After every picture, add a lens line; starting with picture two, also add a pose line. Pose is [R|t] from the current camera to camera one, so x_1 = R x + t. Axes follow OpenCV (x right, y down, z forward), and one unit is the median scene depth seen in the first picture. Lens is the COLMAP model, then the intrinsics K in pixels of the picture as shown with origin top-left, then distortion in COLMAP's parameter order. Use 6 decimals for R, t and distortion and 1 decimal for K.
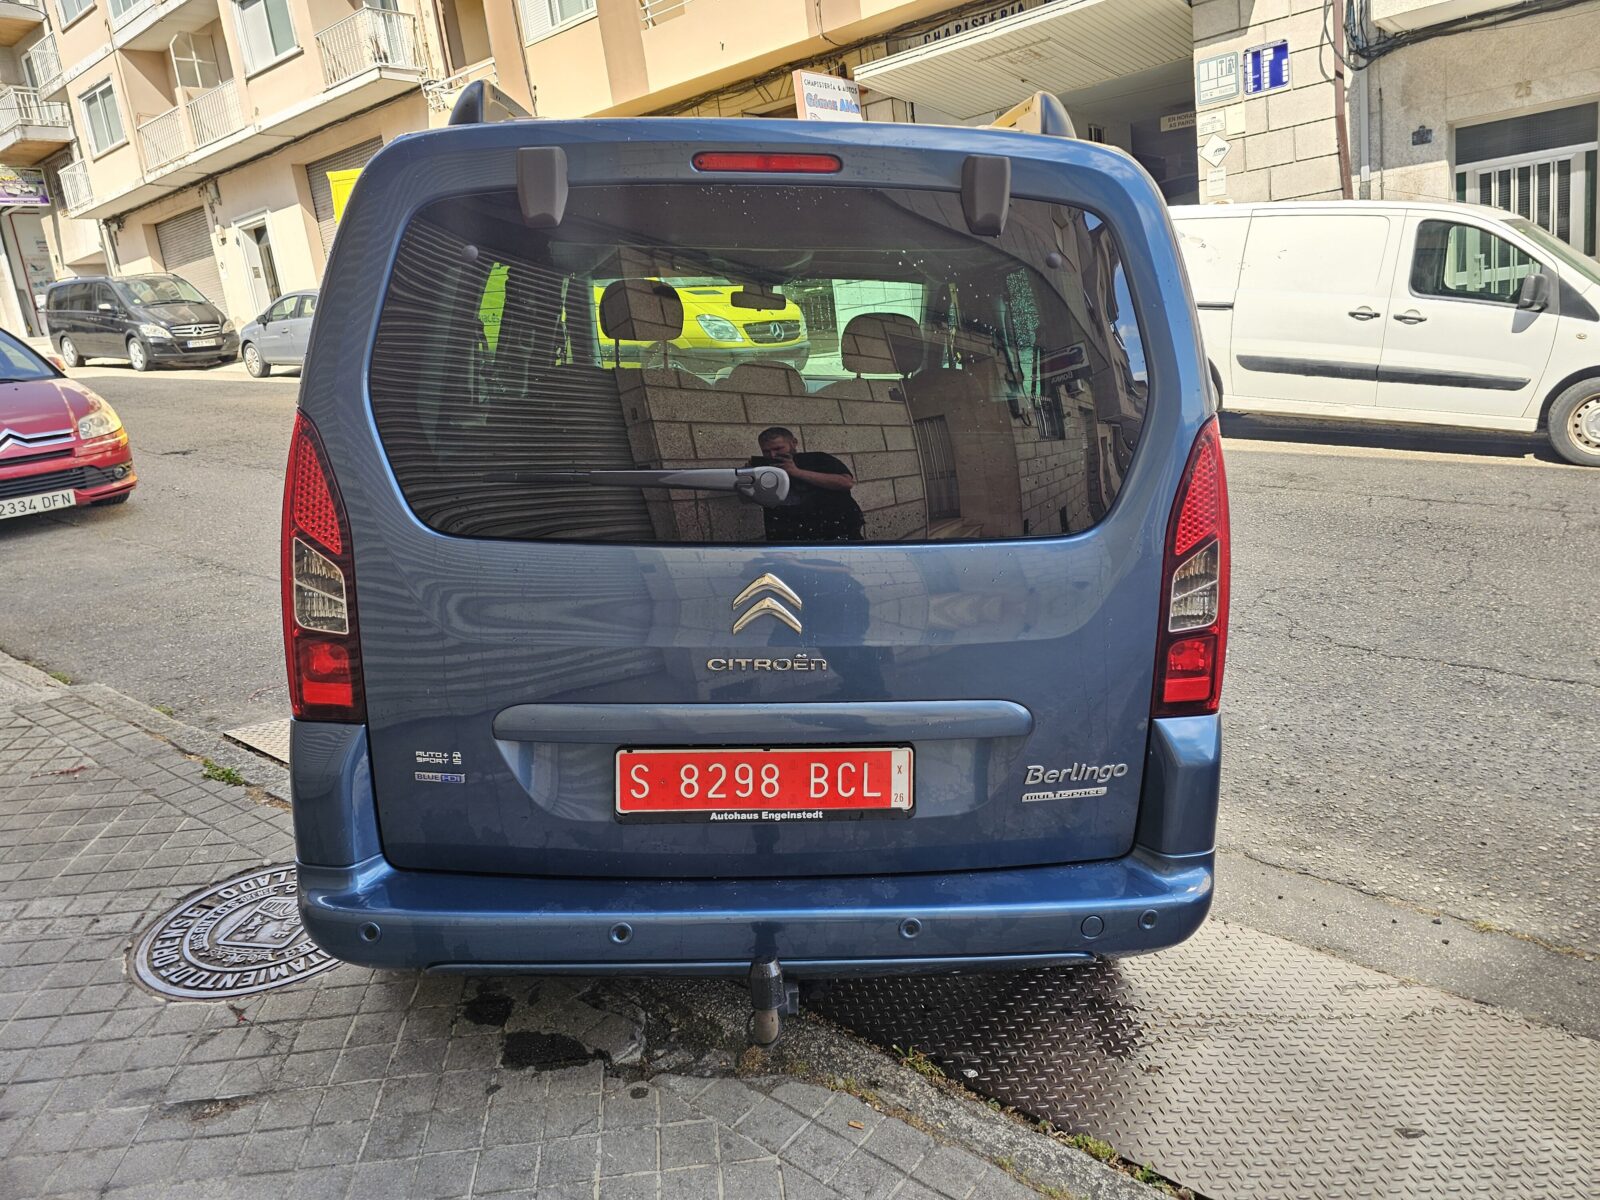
lens RADIAL K [[1084.0, 0, 806.0], [0, 1084.0, 587.3], [0, 0, 1]] dist [0.053901, -0.056102]
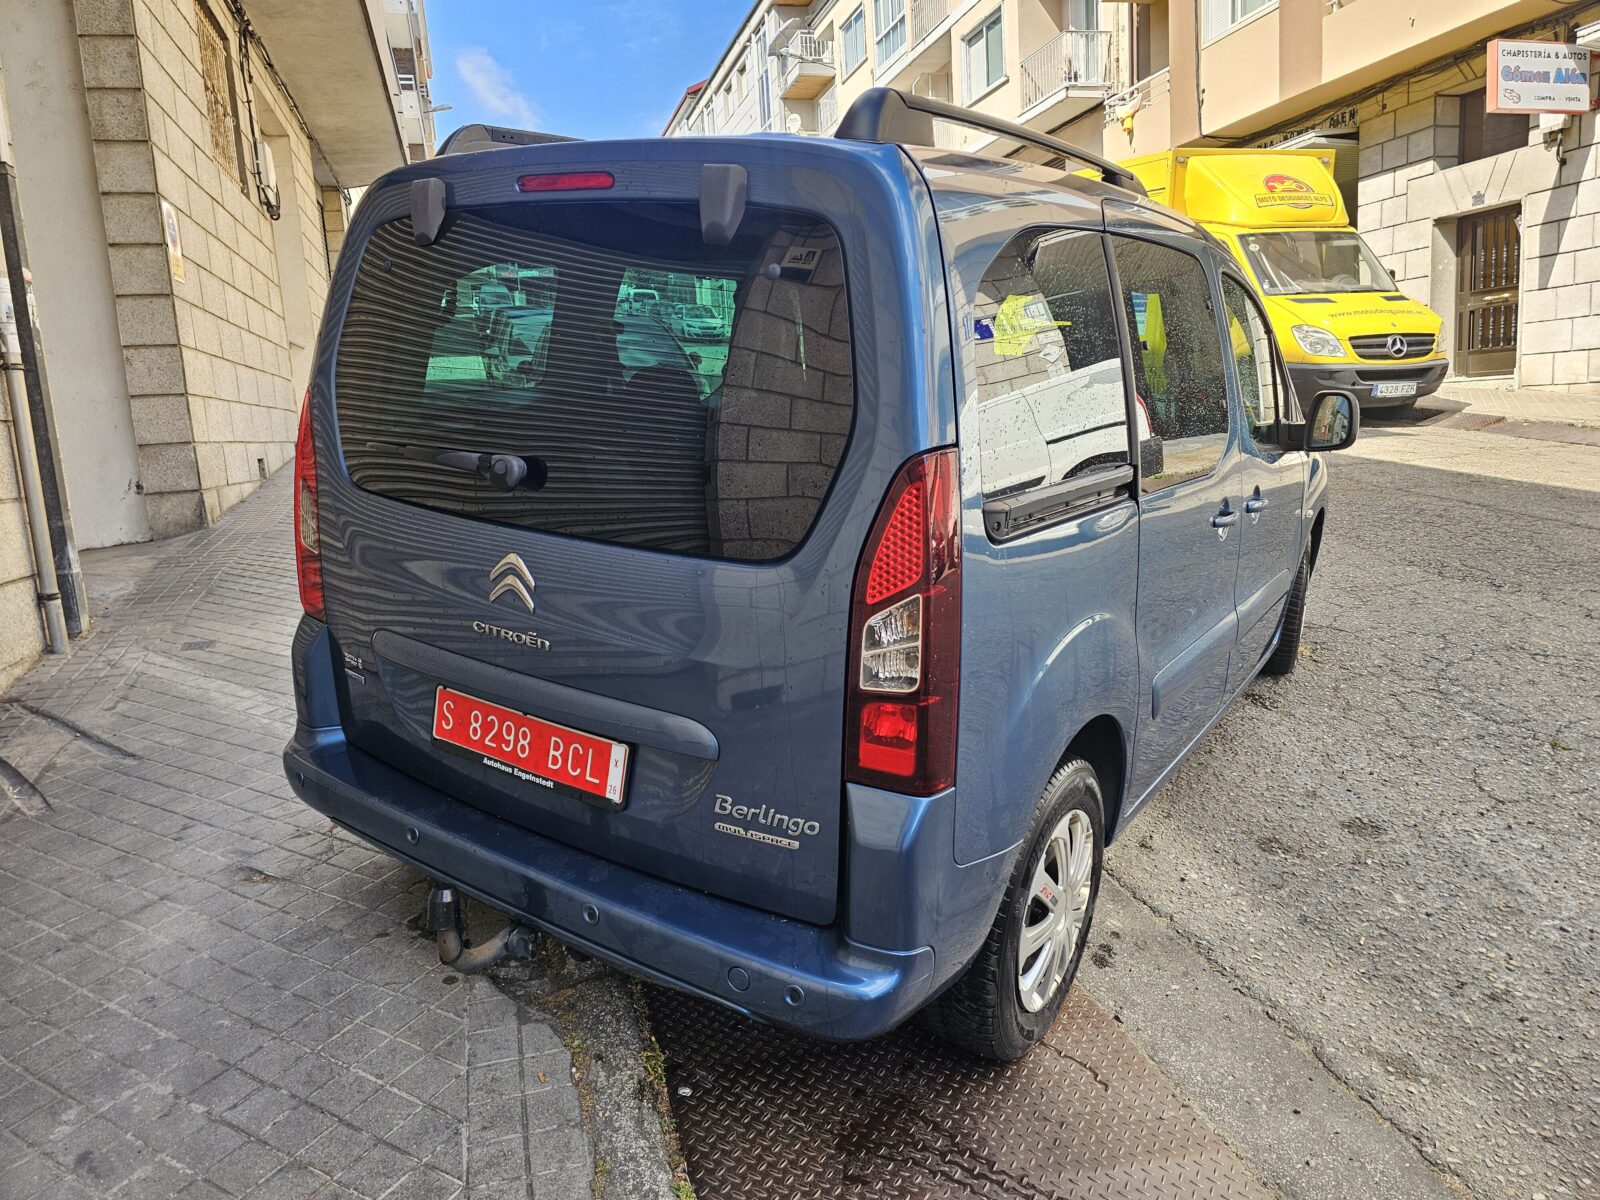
lens RADIAL K [[1083.8, 0, 781.8], [0, 1083.8, 598.1], [0, 0, 1]] dist [0.058098, -0.060870]
pose [[0.798672, 0.166333, -0.578322, 0.719015], [-0.166805, 0.984574, 0.052816, -0.062313], [0.578186, 0.054285, 0.814097, 0.219593]]
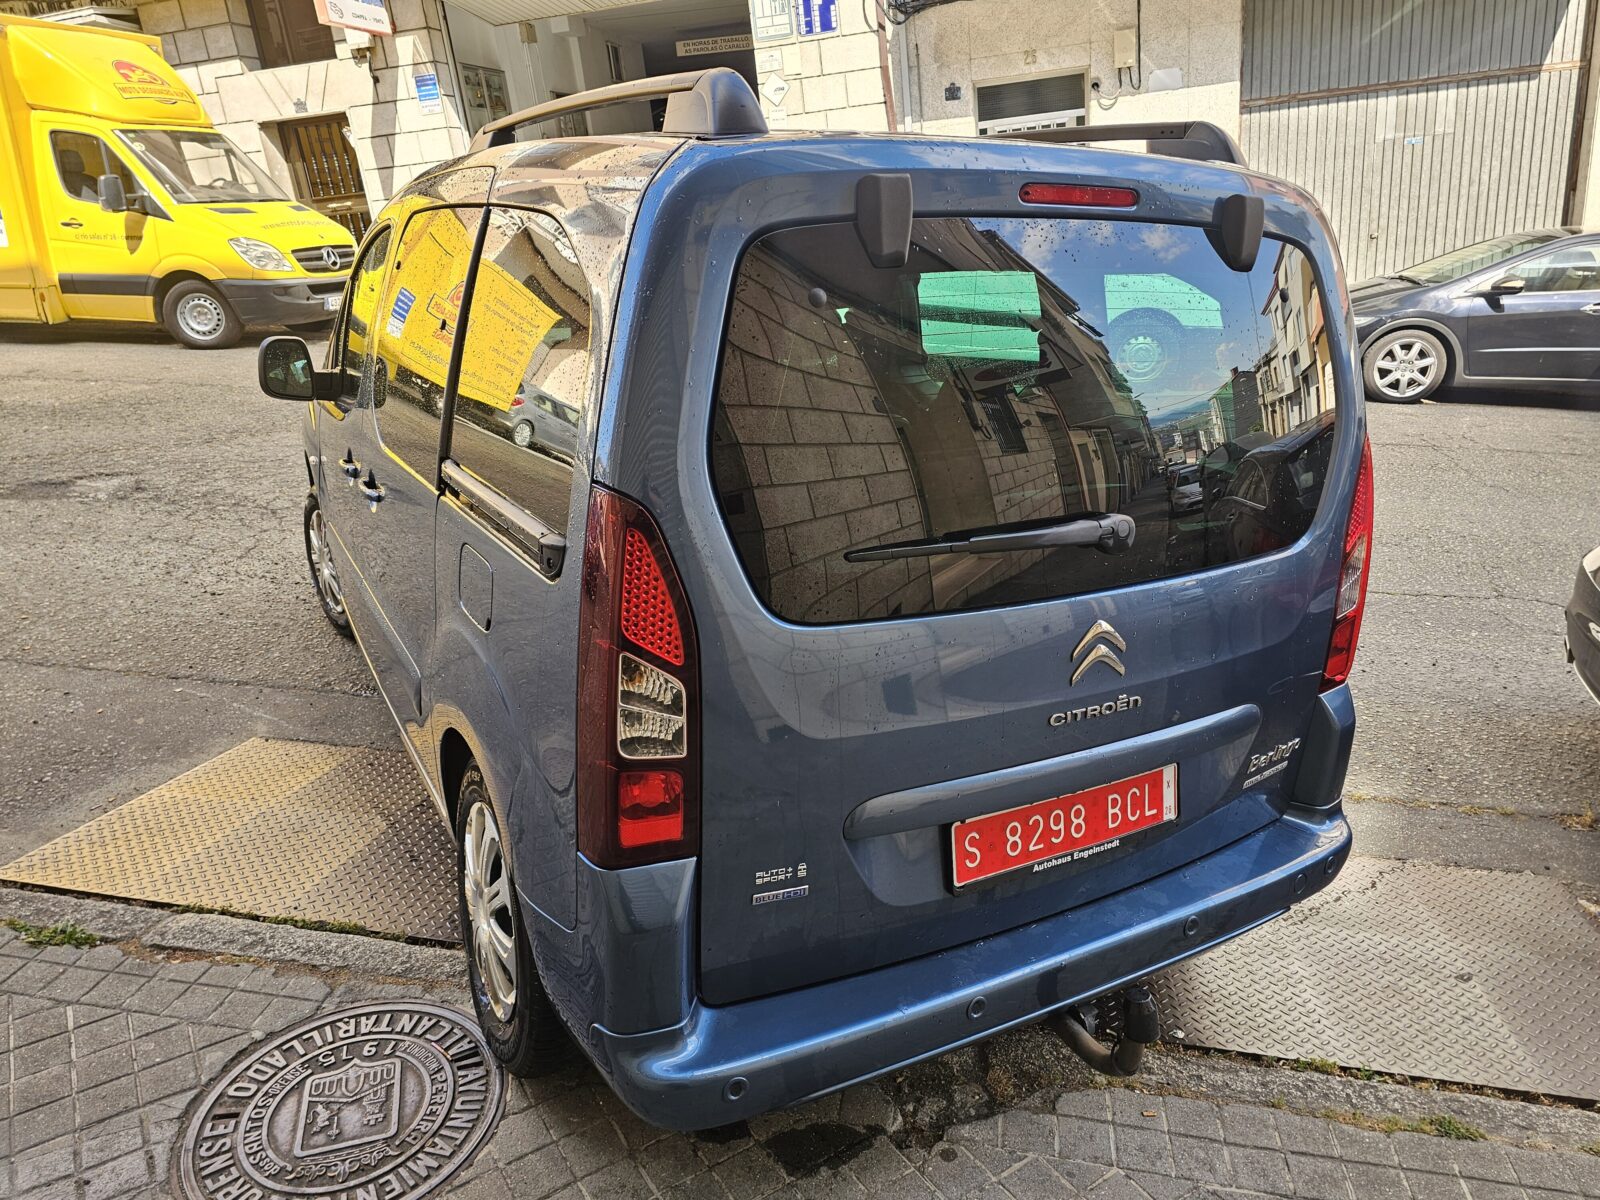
lens RADIAL K [[1096.7, 0, 828.8], [0, 1096.7, 595.9], [0, 0, 1]] dist [0.043688, -0.044688]
pose [[0.892171, -0.121738, 0.434985, -0.596134], [0.089313, 0.991528, 0.094311, -0.132009], [-0.442781, -0.045291, 0.895485, 0.179952]]
